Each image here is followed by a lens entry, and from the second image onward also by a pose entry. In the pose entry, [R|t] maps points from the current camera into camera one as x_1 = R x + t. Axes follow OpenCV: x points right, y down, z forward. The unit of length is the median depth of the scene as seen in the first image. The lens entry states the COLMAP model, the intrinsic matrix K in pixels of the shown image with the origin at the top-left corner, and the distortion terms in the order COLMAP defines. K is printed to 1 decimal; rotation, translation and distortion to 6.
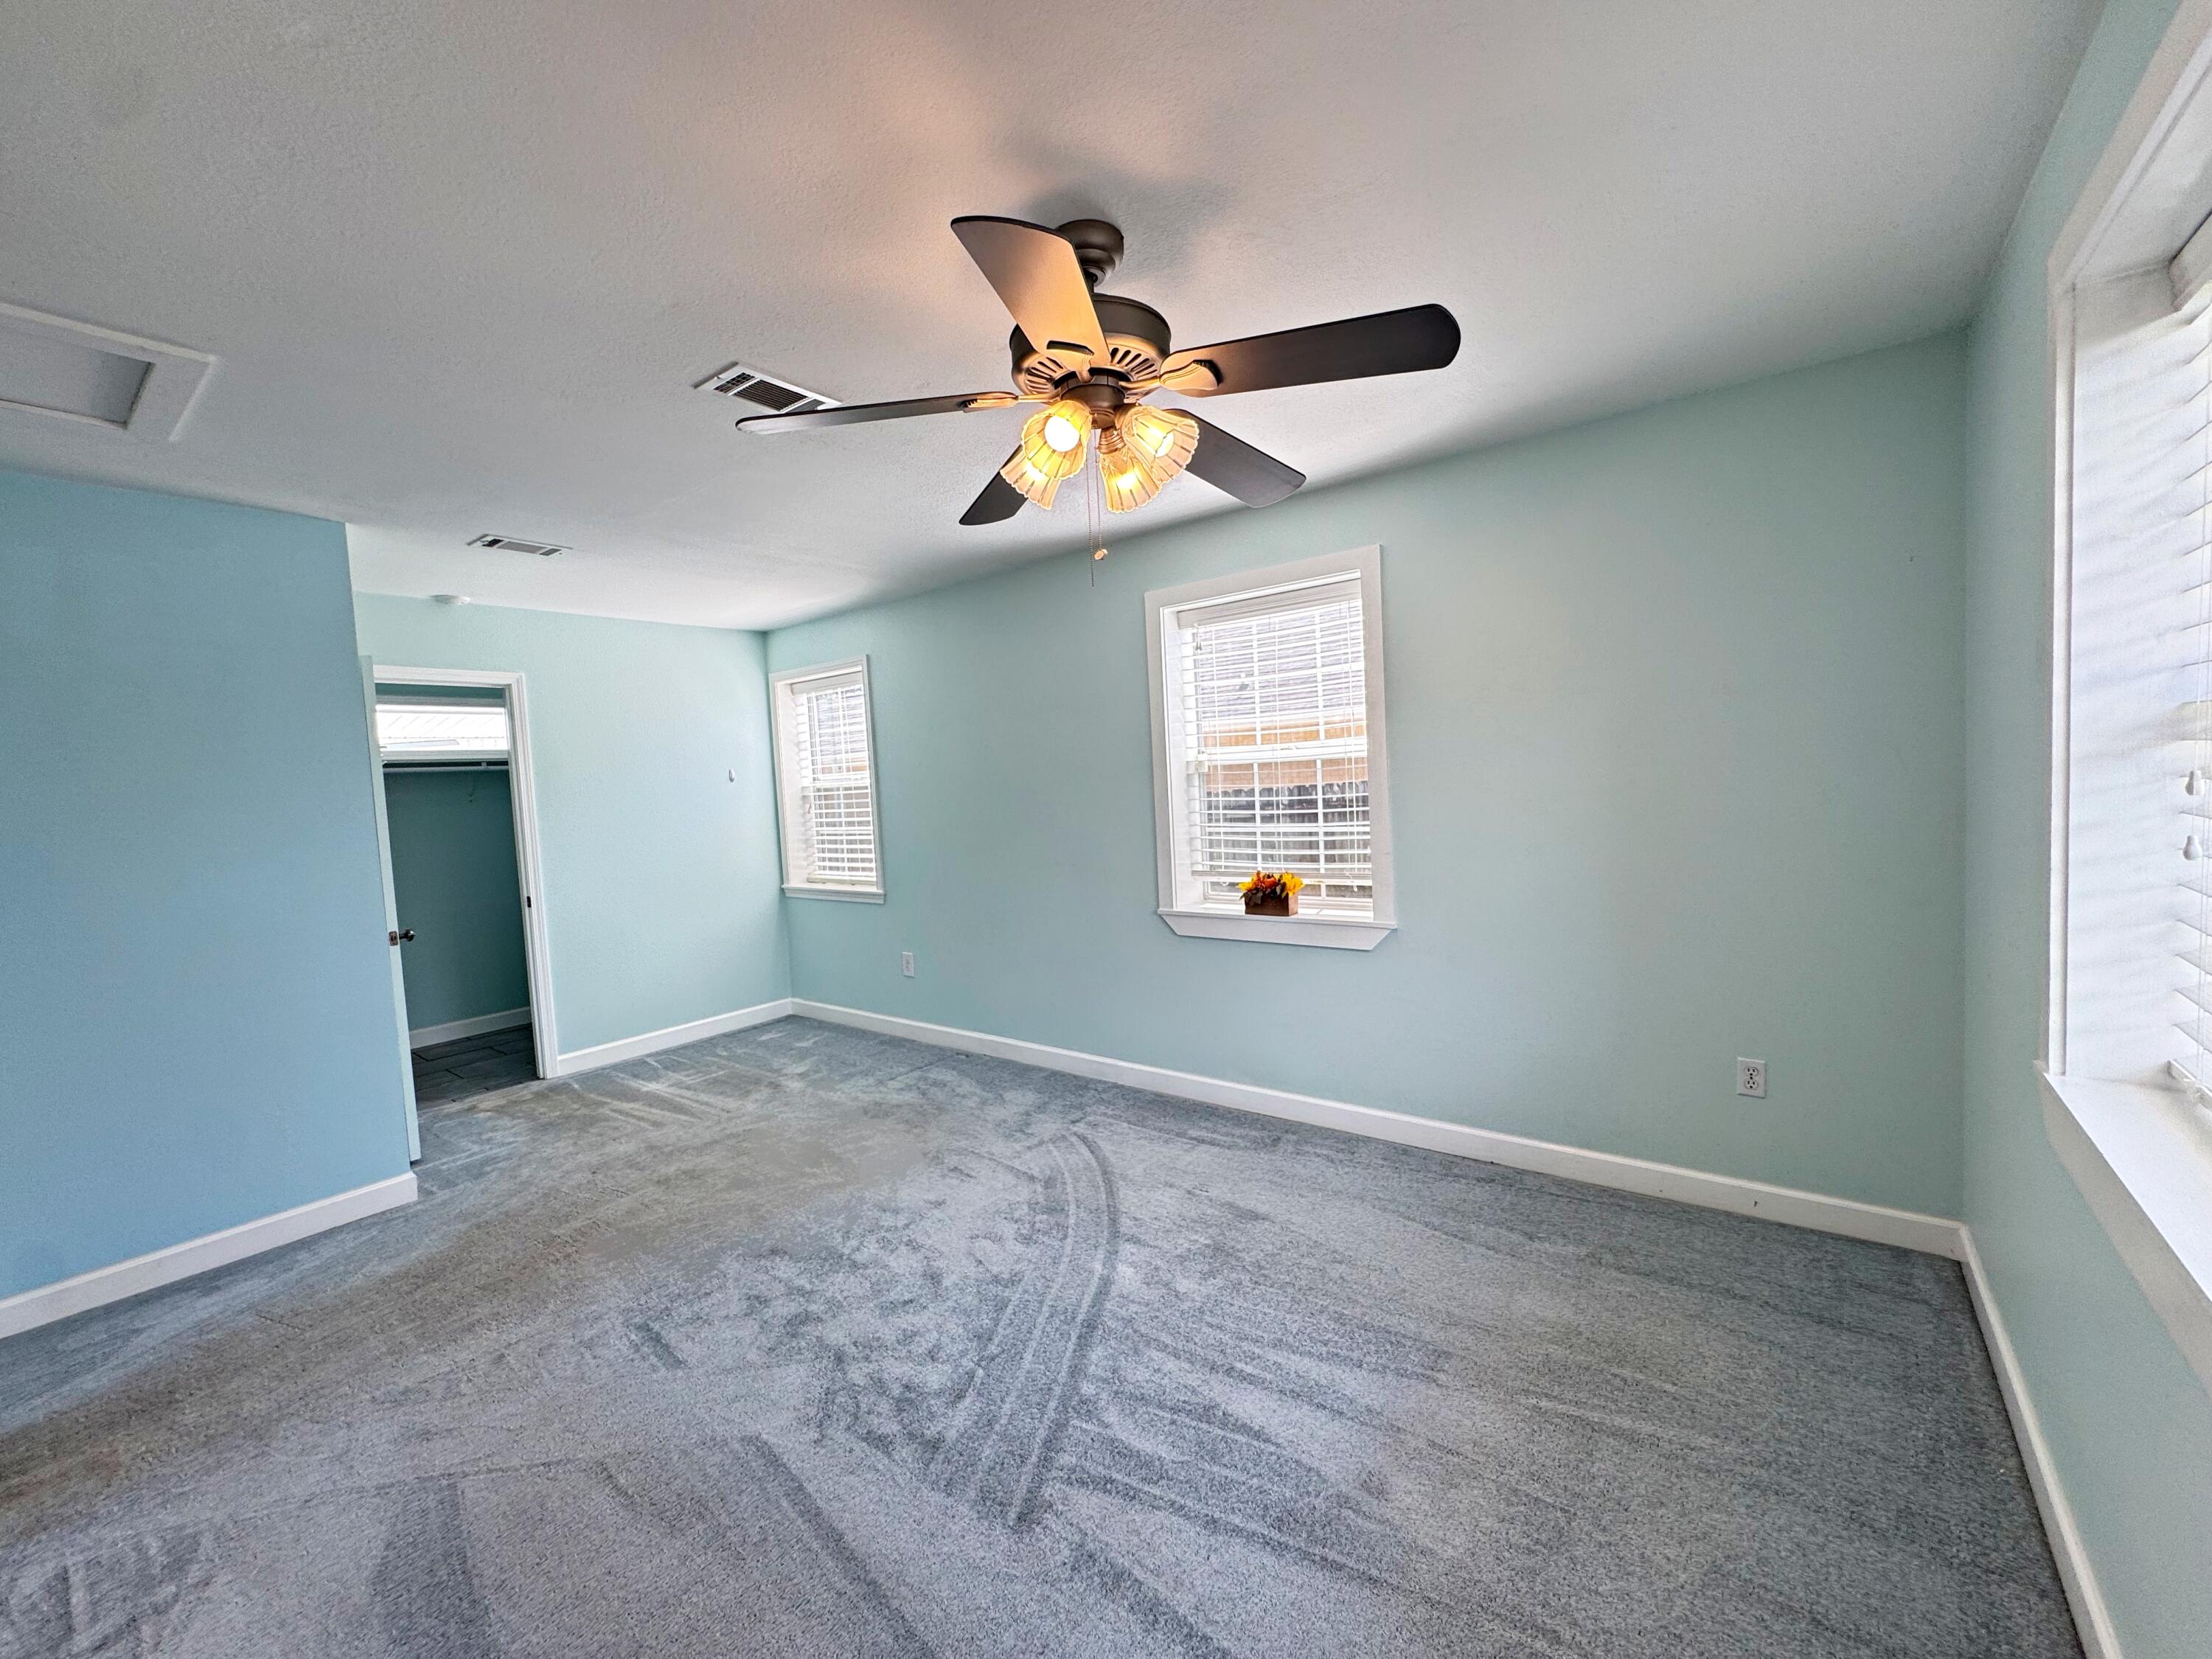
lens RADIAL K [[887.3, 0, 1103.2], [0, 887.3, 827.9], [0, 0, 1]] dist [-0.002889, 0.000360]
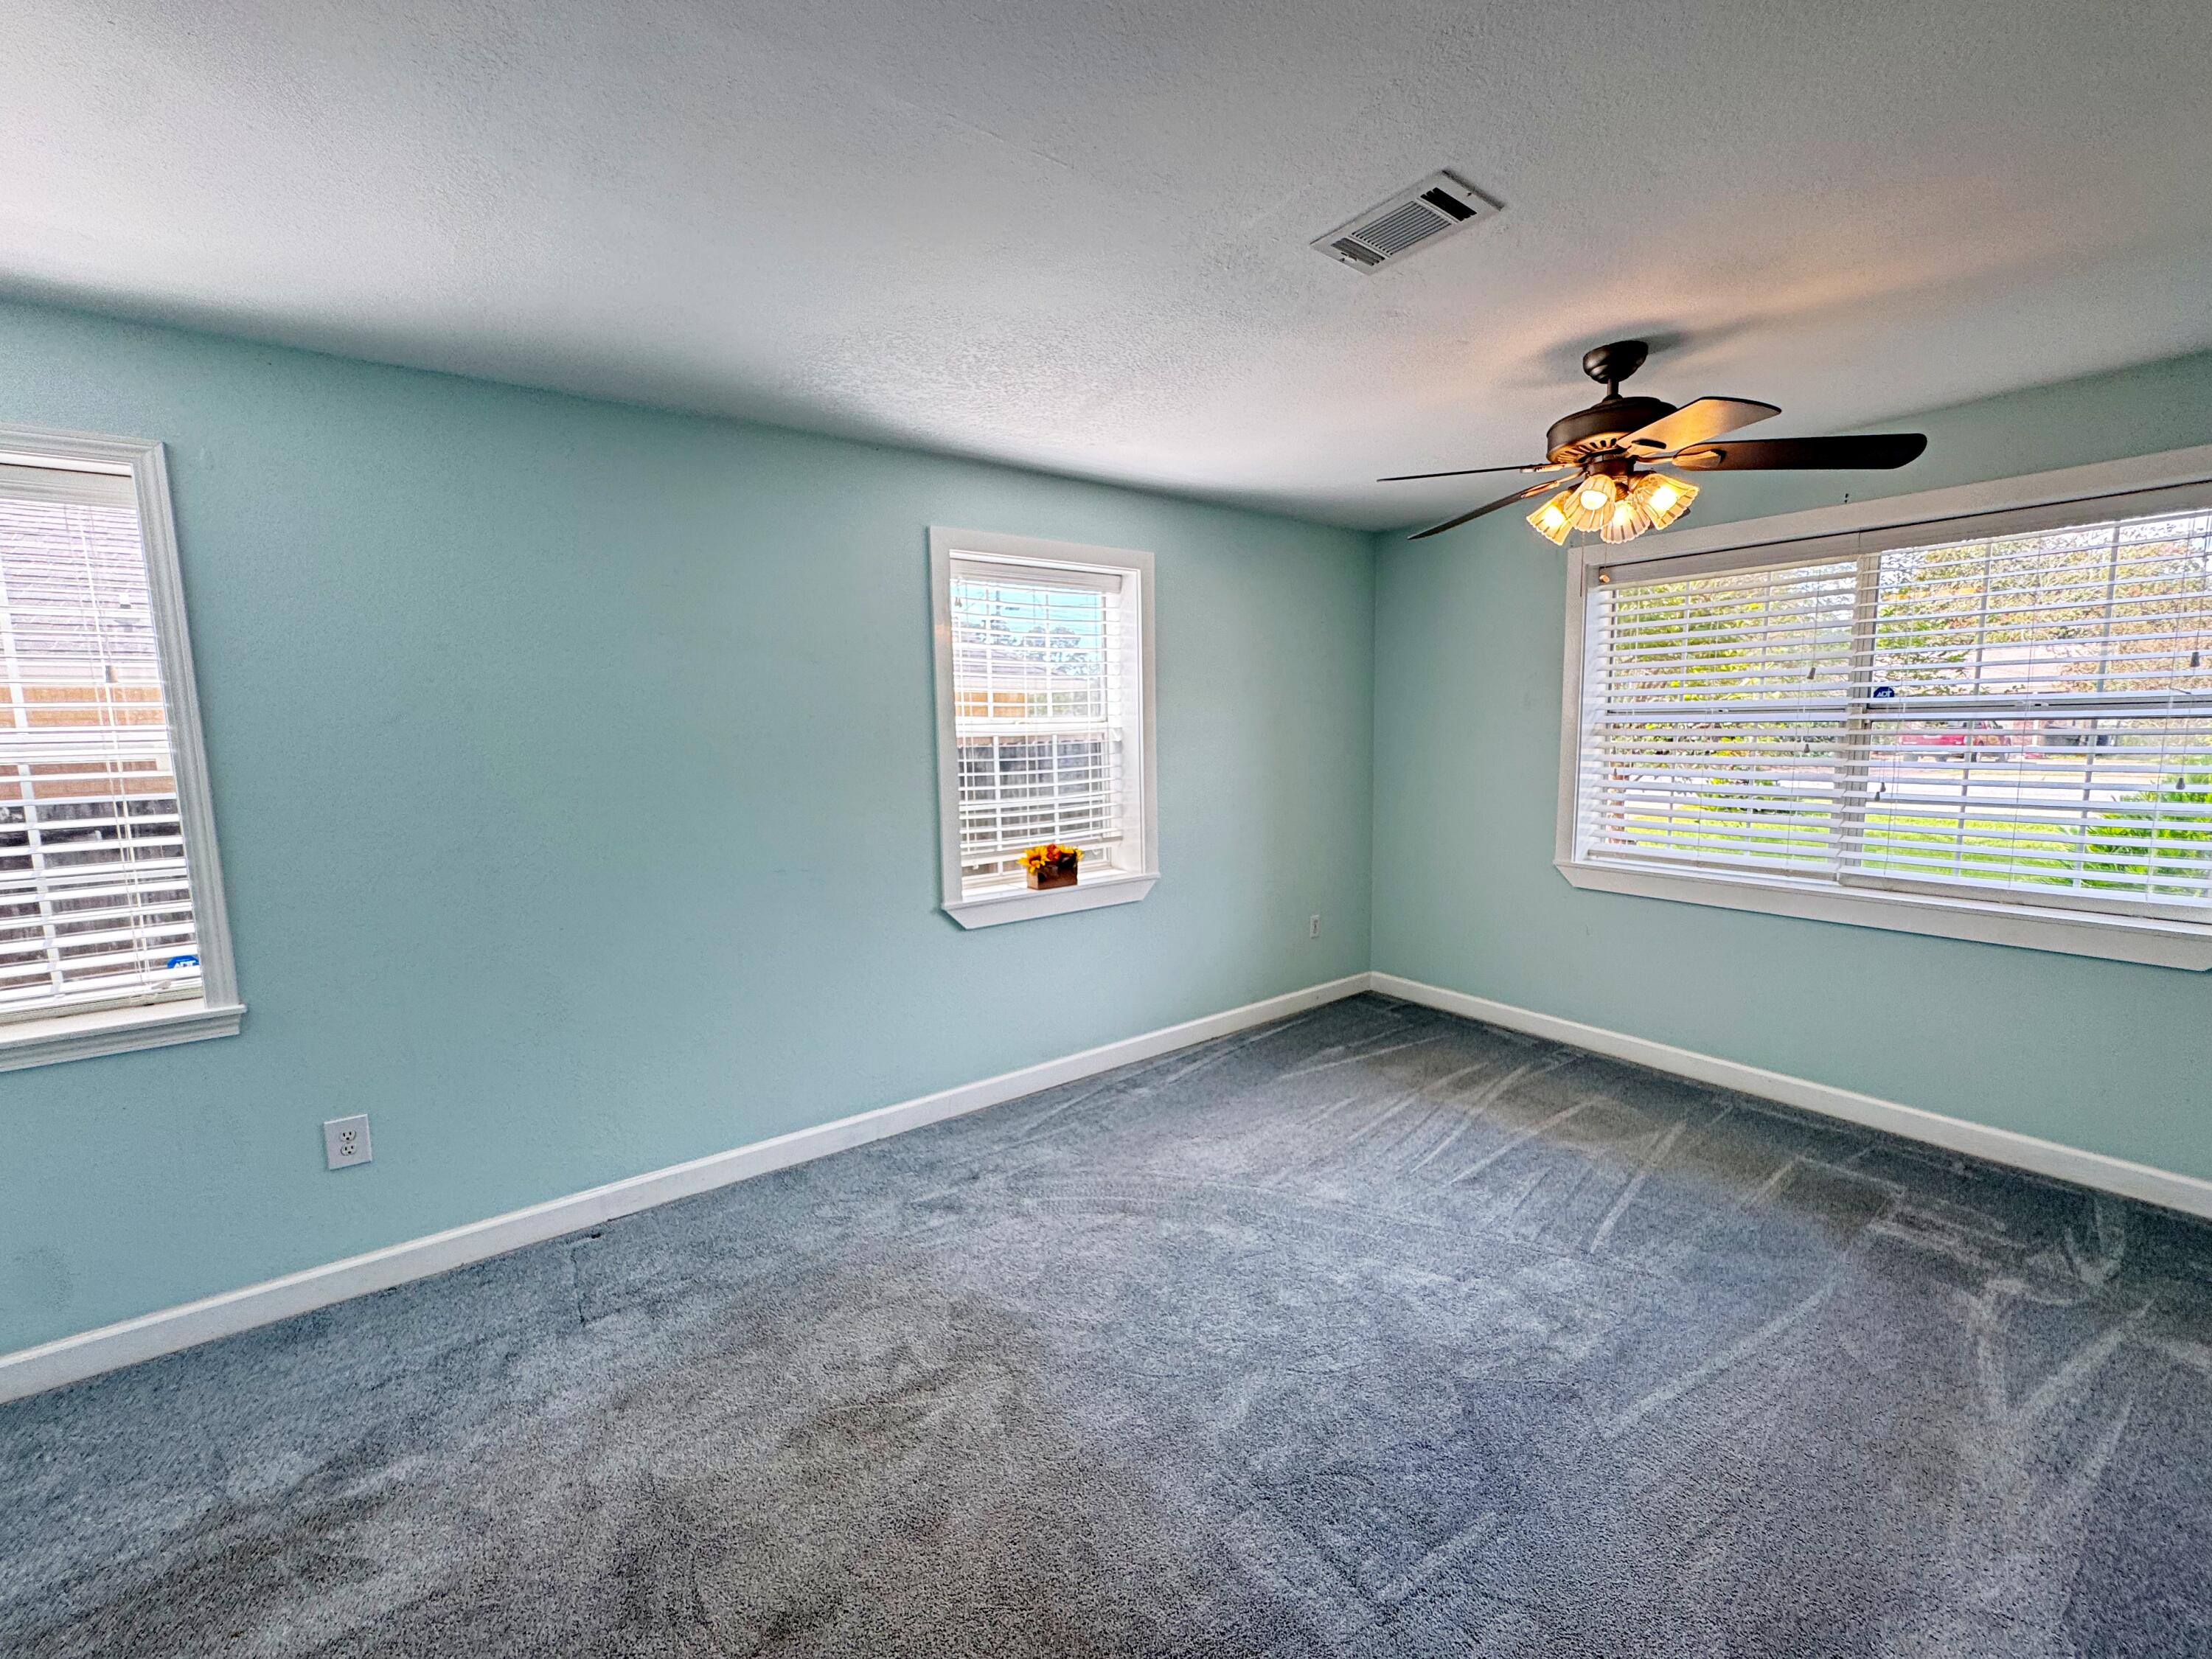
lens RADIAL K [[887.3, 0, 1103.2], [0, 887.3, 827.9], [0, 0, 1]] dist [-0.002889, 0.000360]
pose [[0.271123, -0.049563, 0.961268, -0.730617], [0.072042, 0.996917, 0.031082, 0.003736], [-0.959845, 0.060825, 0.273857, 0.634786]]
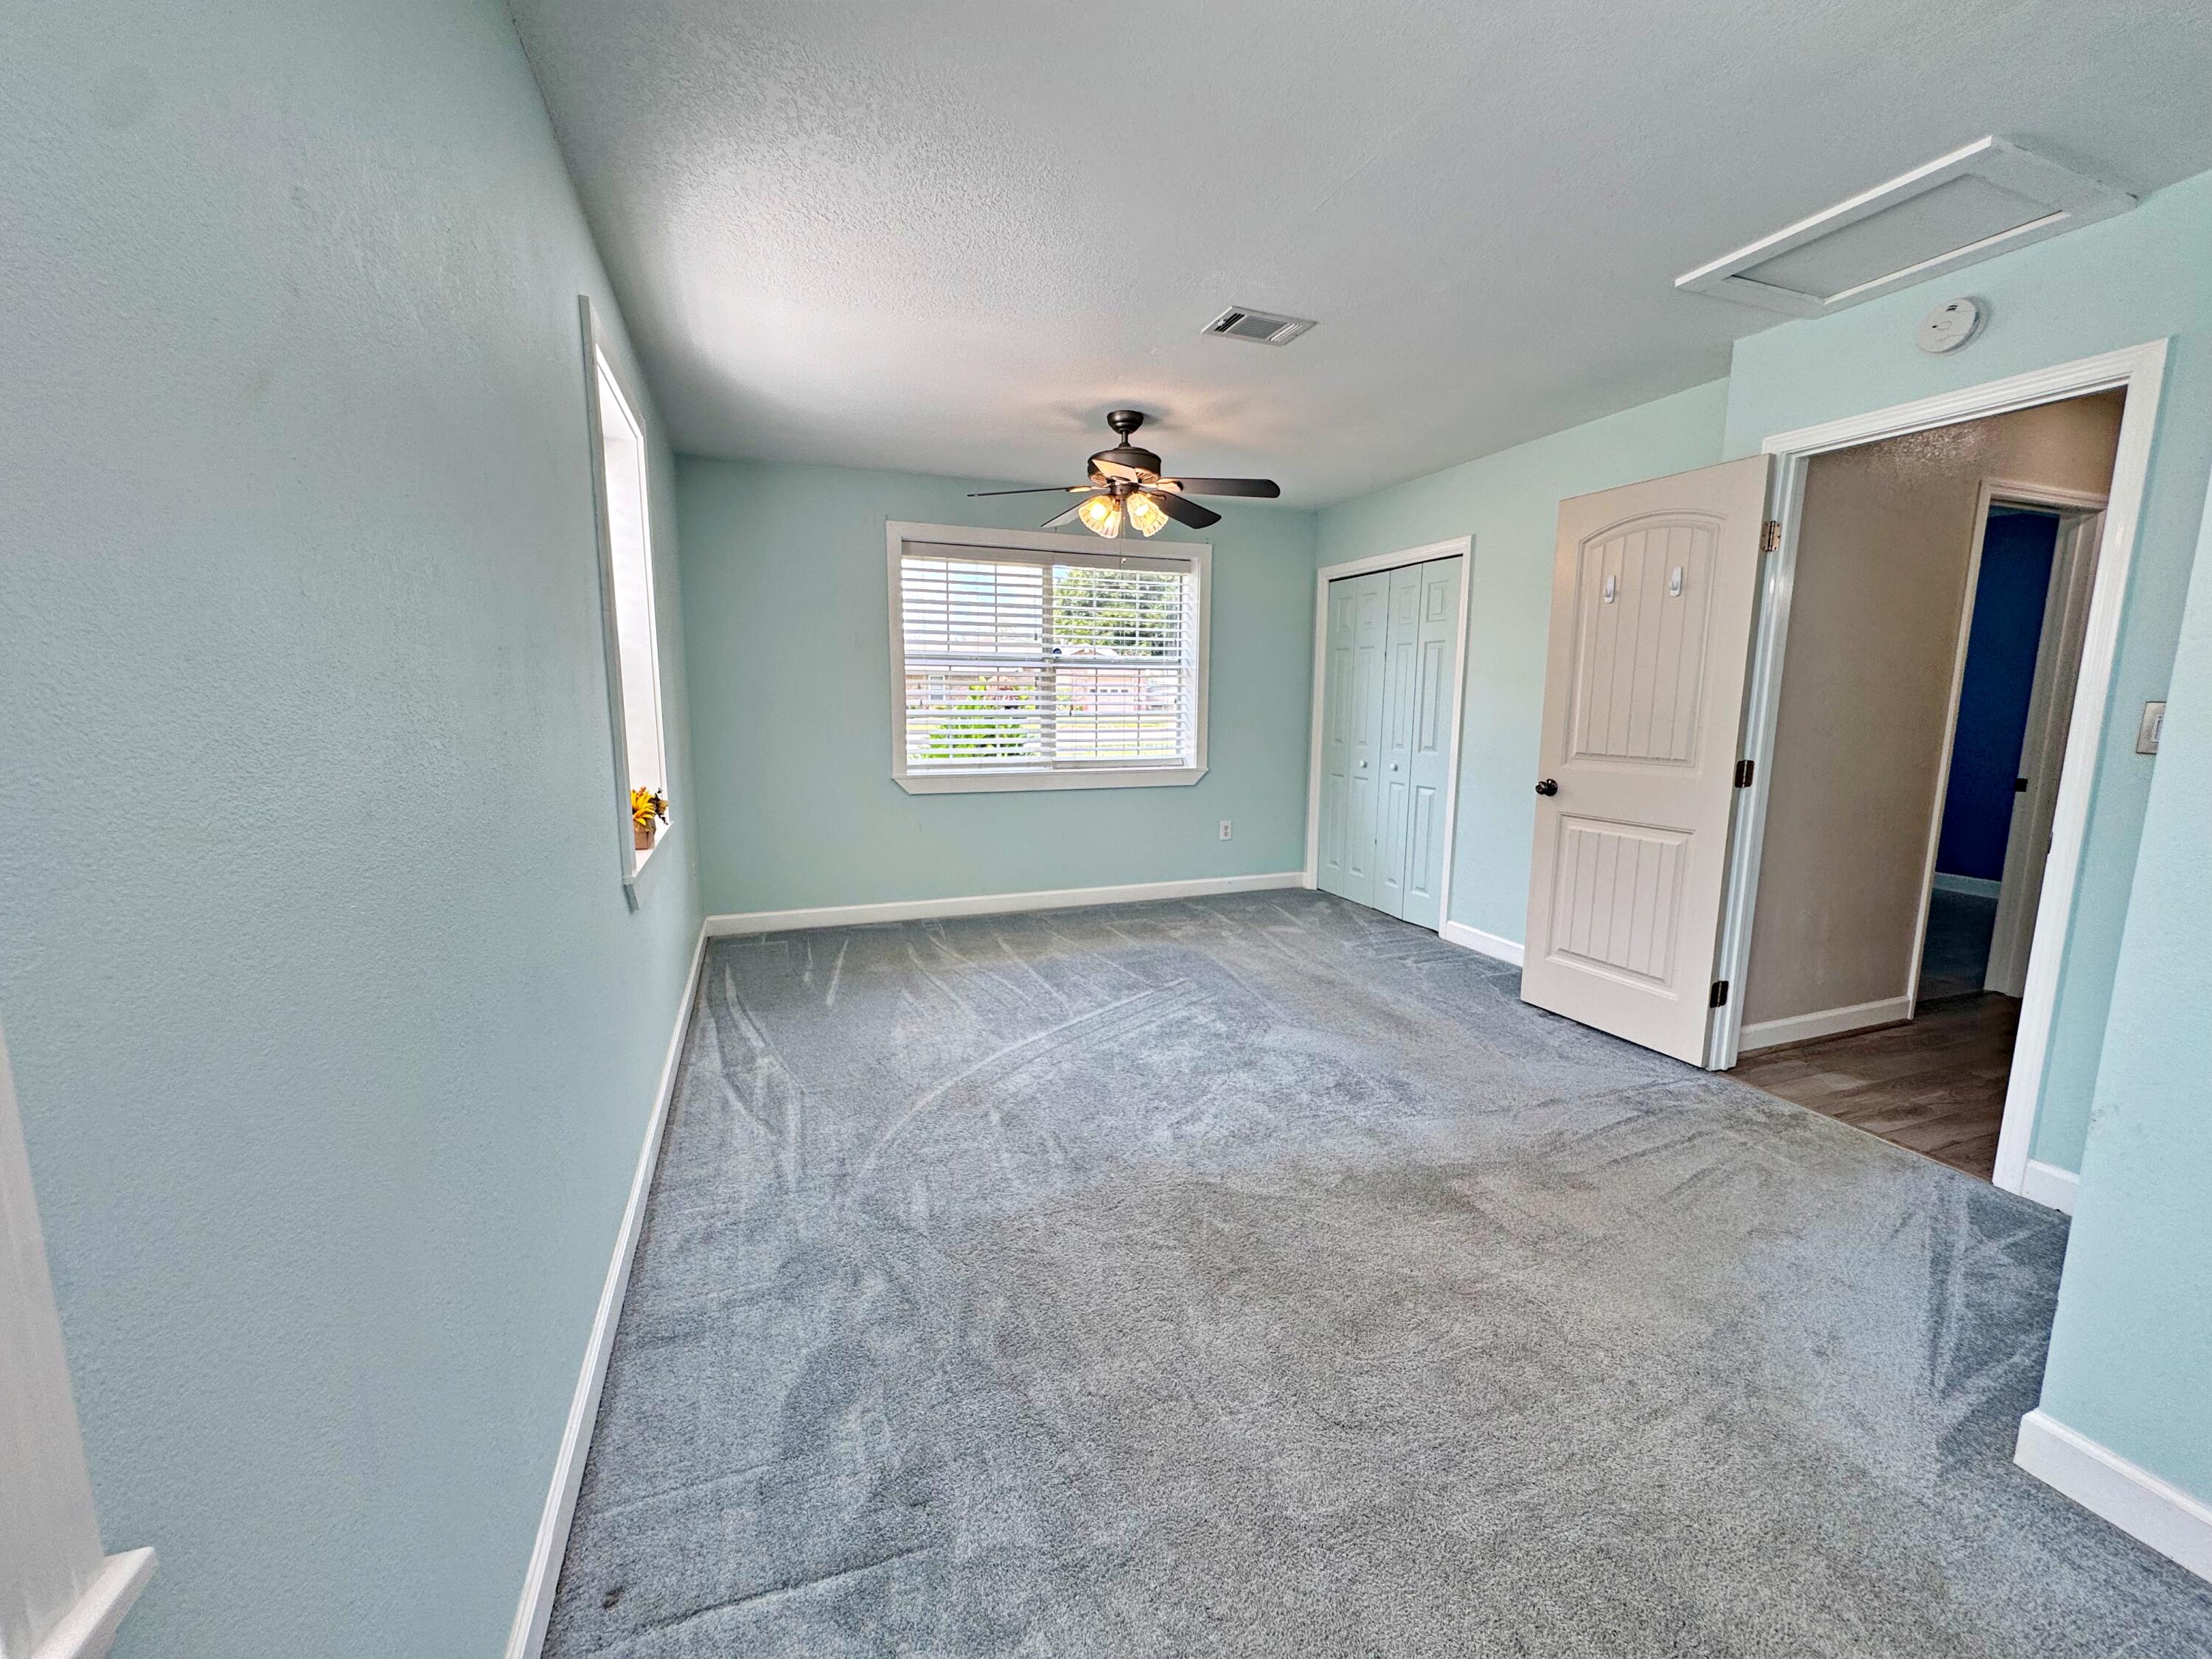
lens RADIAL K [[887.3, 0, 1103.2], [0, 887.3, 827.9], [0, 0, 1]] dist [-0.002889, 0.000360]
pose [[-0.848623, -0.019018, 0.528657, -0.518086], [0.090210, 0.979513, 0.180046, -0.017897], [-0.521250, 0.200482, -0.829521, 1.369584]]
